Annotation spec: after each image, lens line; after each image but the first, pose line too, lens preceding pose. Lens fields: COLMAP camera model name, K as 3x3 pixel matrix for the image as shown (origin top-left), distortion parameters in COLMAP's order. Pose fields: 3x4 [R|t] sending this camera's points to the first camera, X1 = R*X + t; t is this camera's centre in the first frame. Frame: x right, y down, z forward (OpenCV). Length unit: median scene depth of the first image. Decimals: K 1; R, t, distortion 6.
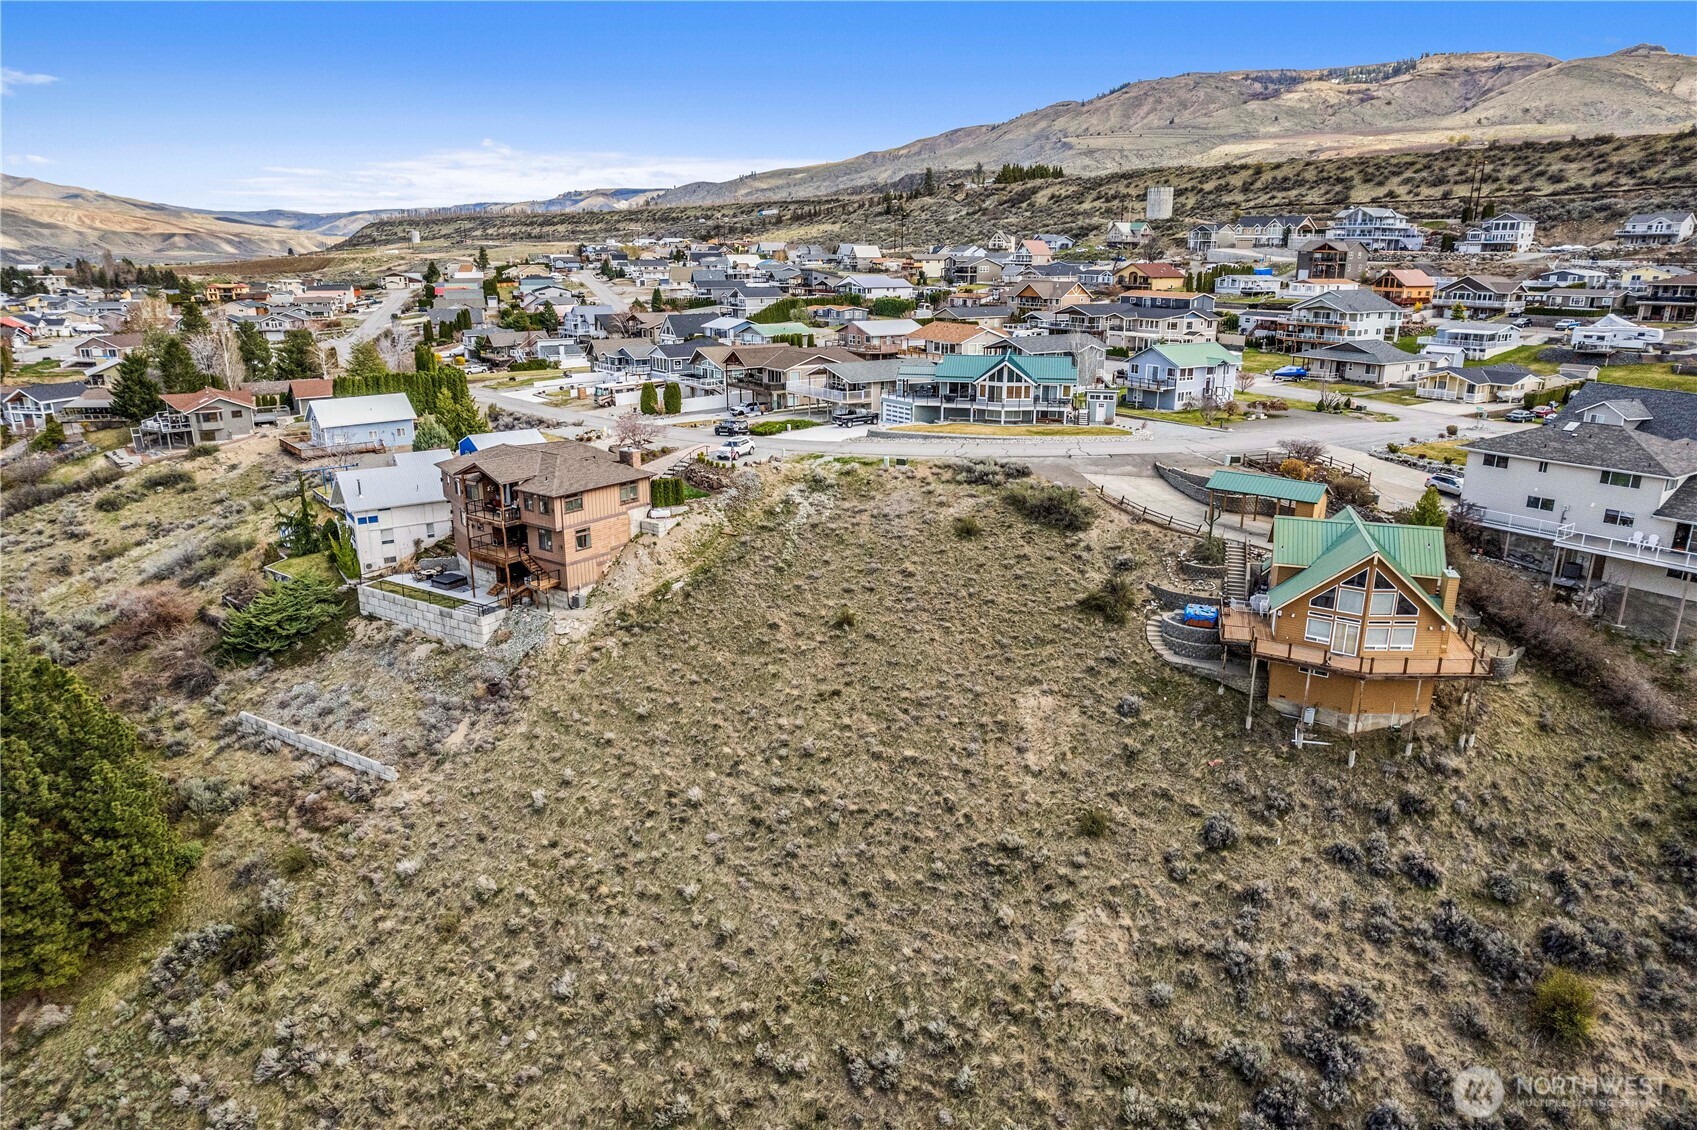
lens RADIAL K [[1085.9, 0, 842.4], [0, 1085.9, 566.5], [0, 0, 1]] dist [-0.079032, 0.068086]
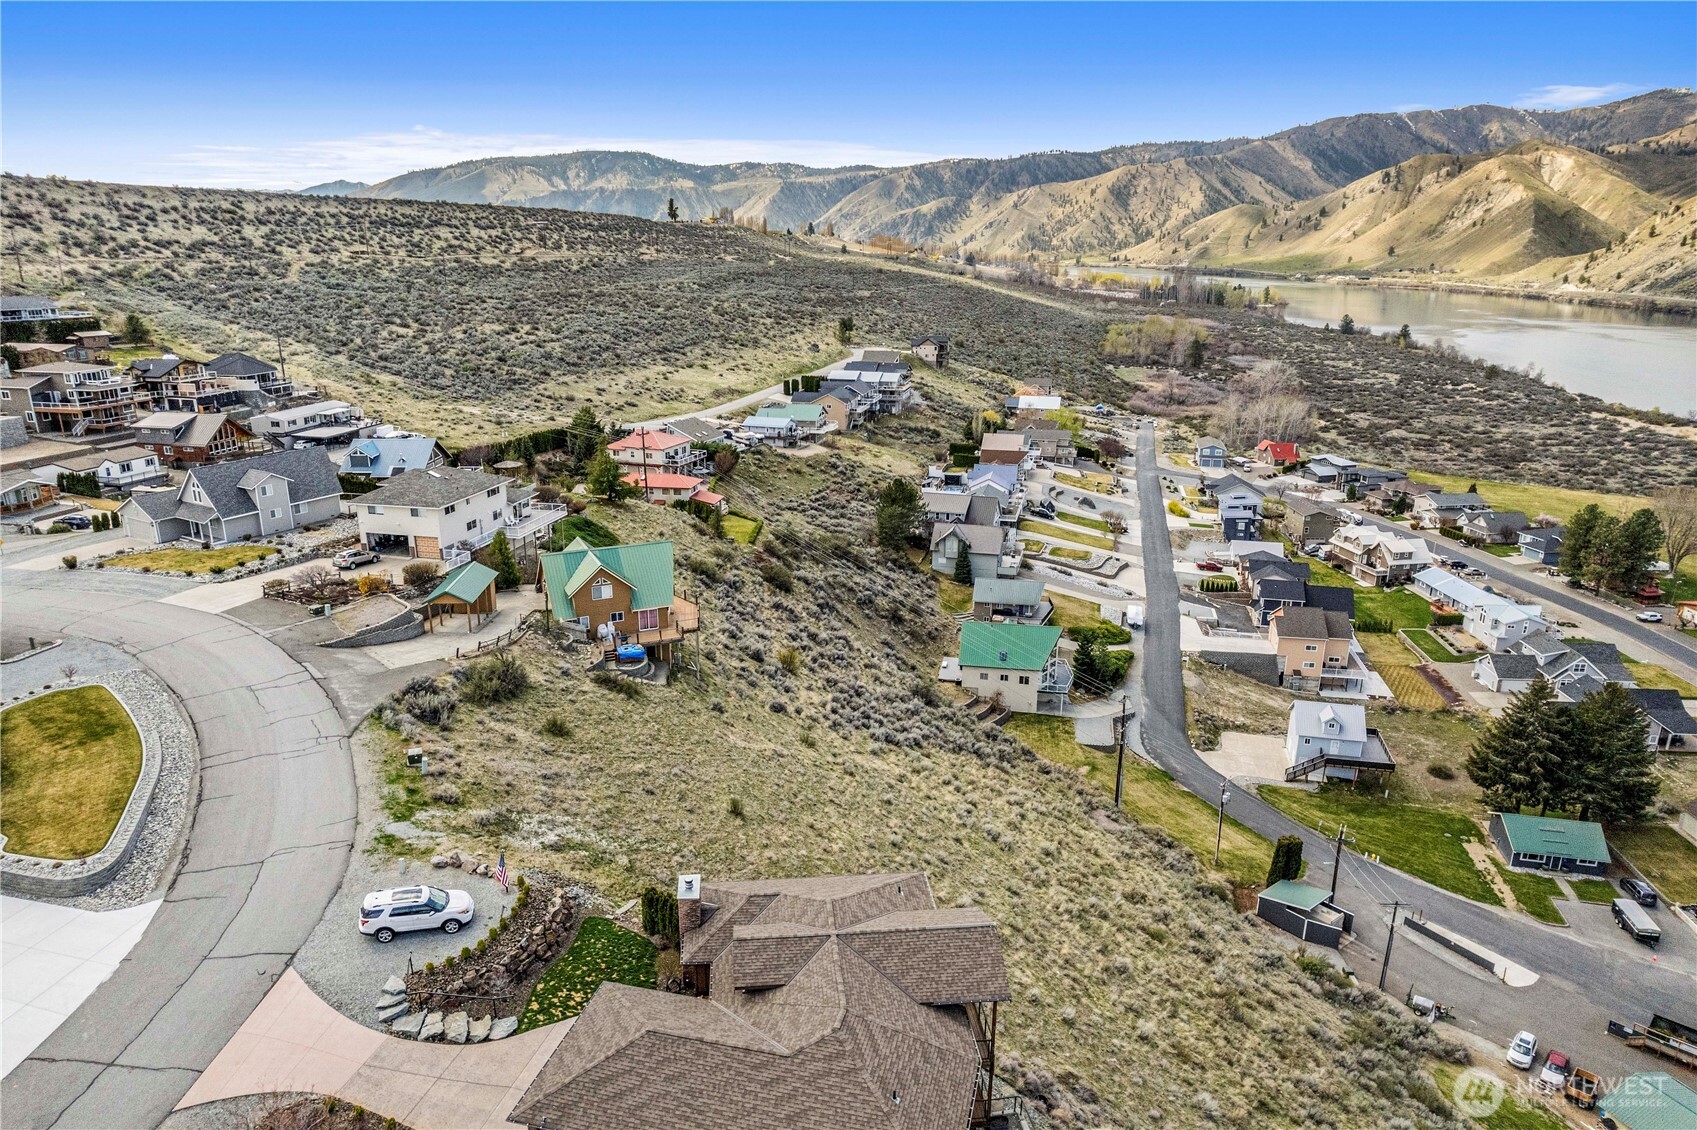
lens RADIAL K [[1085.9, 0, 842.4], [0, 1085.9, 566.5], [0, 0, 1]] dist [-0.079032, 0.068086]
pose [[-0.695478, -0.205334, 0.688585, -0.666758], [0.197138, 0.867003, 0.457649, -0.541905], [-0.690976, 0.454031, -0.562502, 1.396391]]
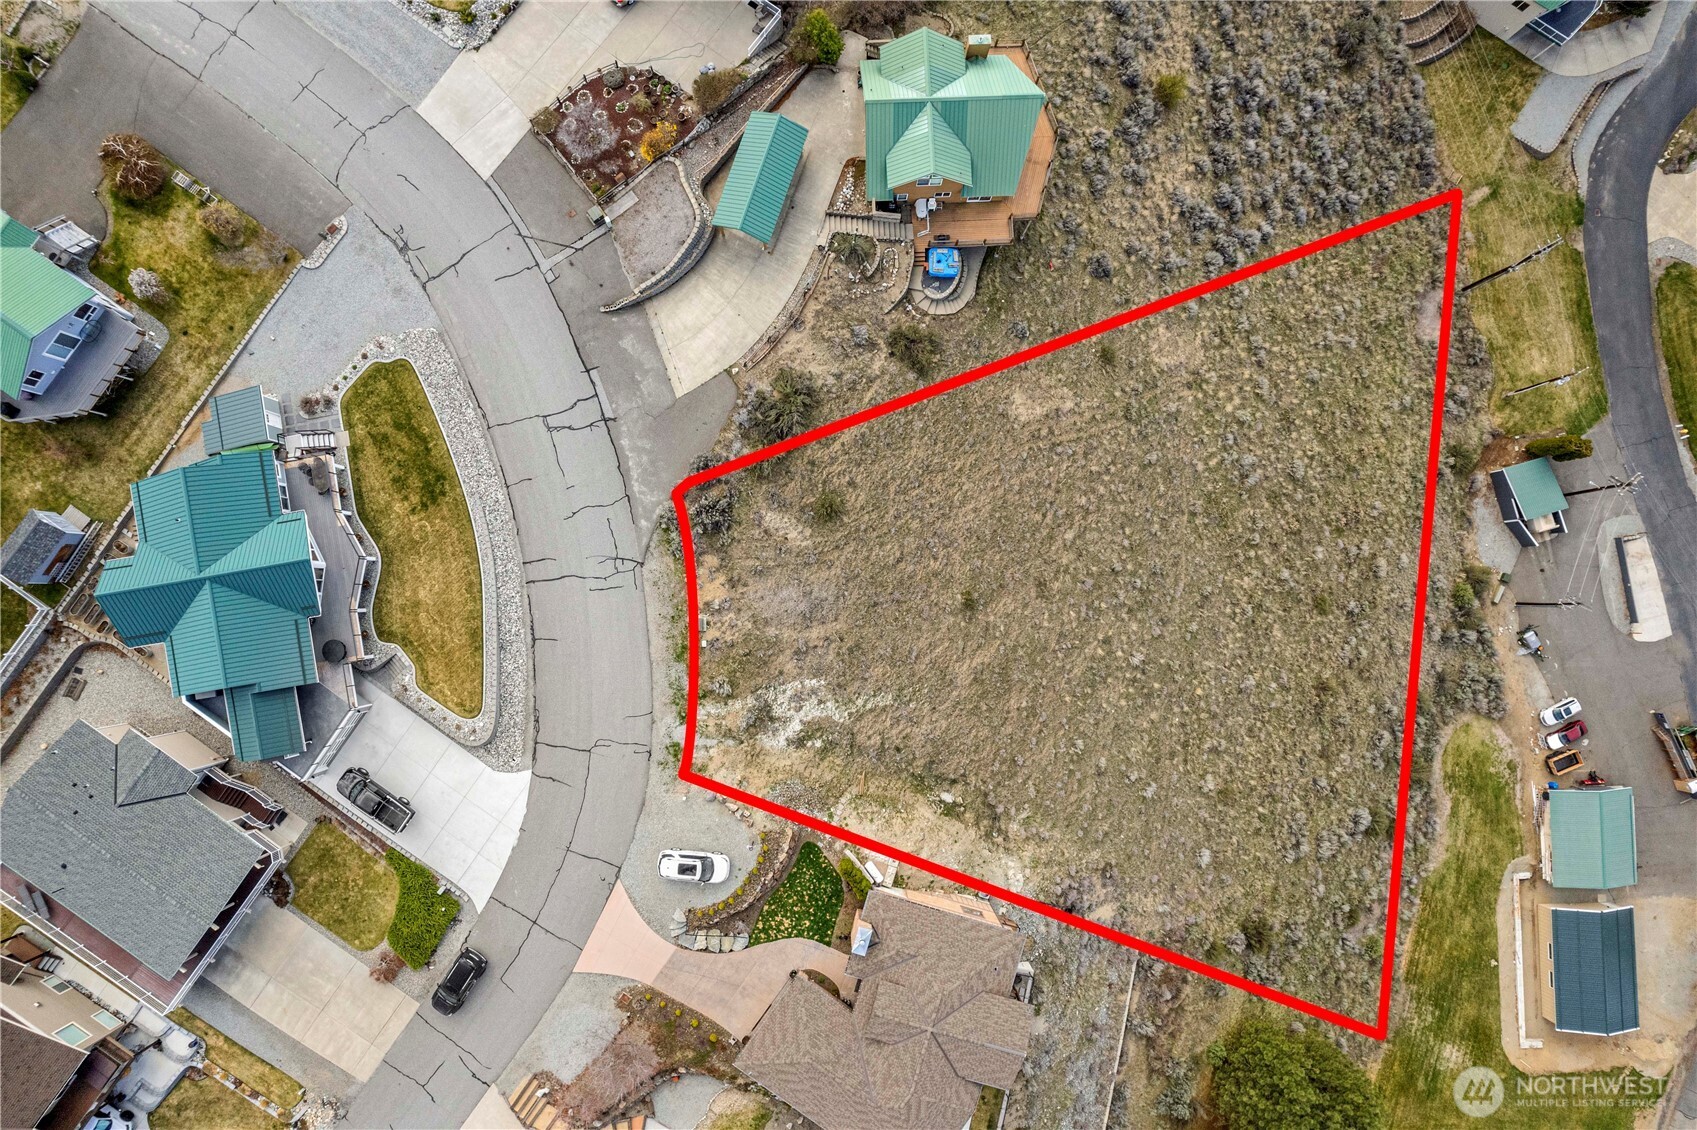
lens RADIAL K [[1085.9, 0, 842.4], [0, 1085.9, 566.5], [0, 0, 1]] dist [-0.079032, 0.068086]
pose [[-0.380145, -0.924864, 0.010821, 0.060313], [0.234542, -0.085073, 0.968376, -0.989292], [-0.894695, 0.370661, 0.249259, 0.868508]]
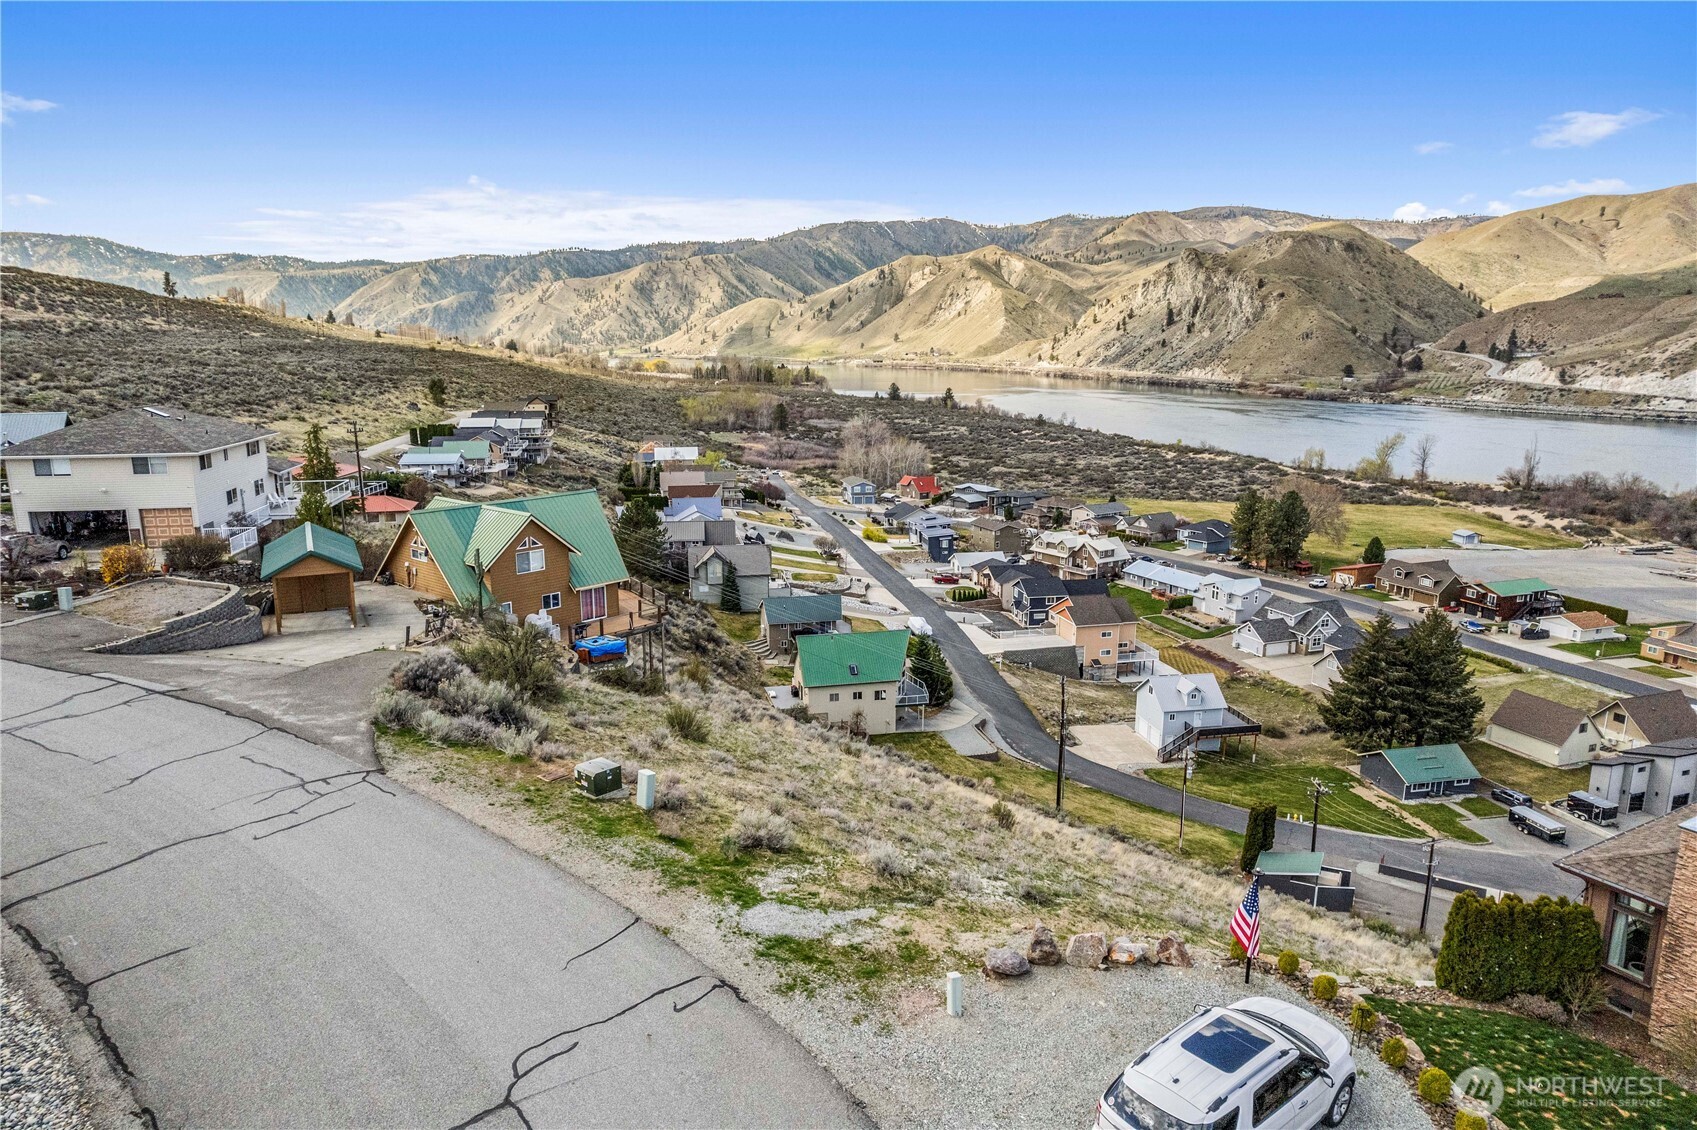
lens RADIAL K [[1085.9, 0, 842.4], [0, 1085.9, 566.5], [0, 0, 1]] dist [-0.079032, 0.068086]
pose [[-0.929544, -0.074610, 0.361085, -0.118023], [0.101320, 0.889925, 0.444711, -0.320851], [-0.354518, 0.449964, -0.819664, 1.452985]]
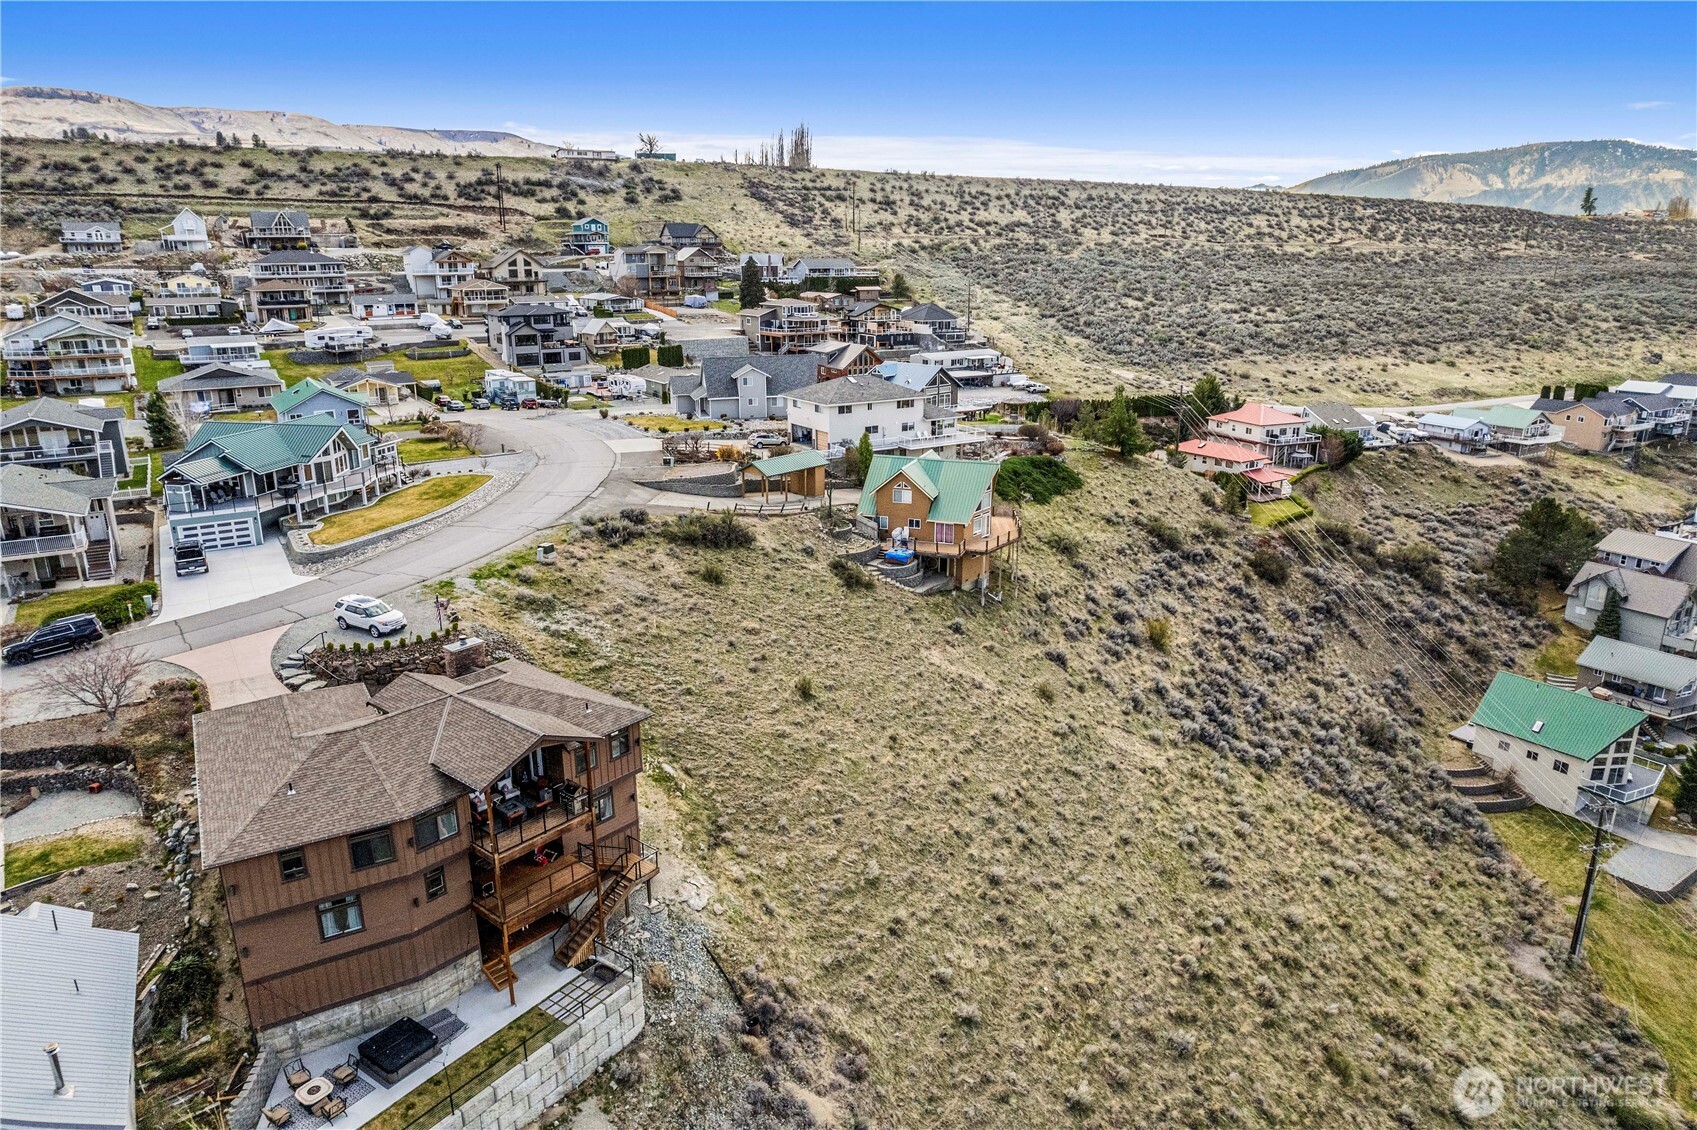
lens RADIAL K [[1085.9, 0, 842.4], [0, 1085.9, 566.5], [0, 0, 1]] dist [-0.079032, 0.068086]
pose [[0.007509, -0.281537, 0.959521, -0.881215], [0.276423, 0.922742, 0.268583, -0.294458], [-0.961007, 0.263217, 0.084752, 0.891074]]
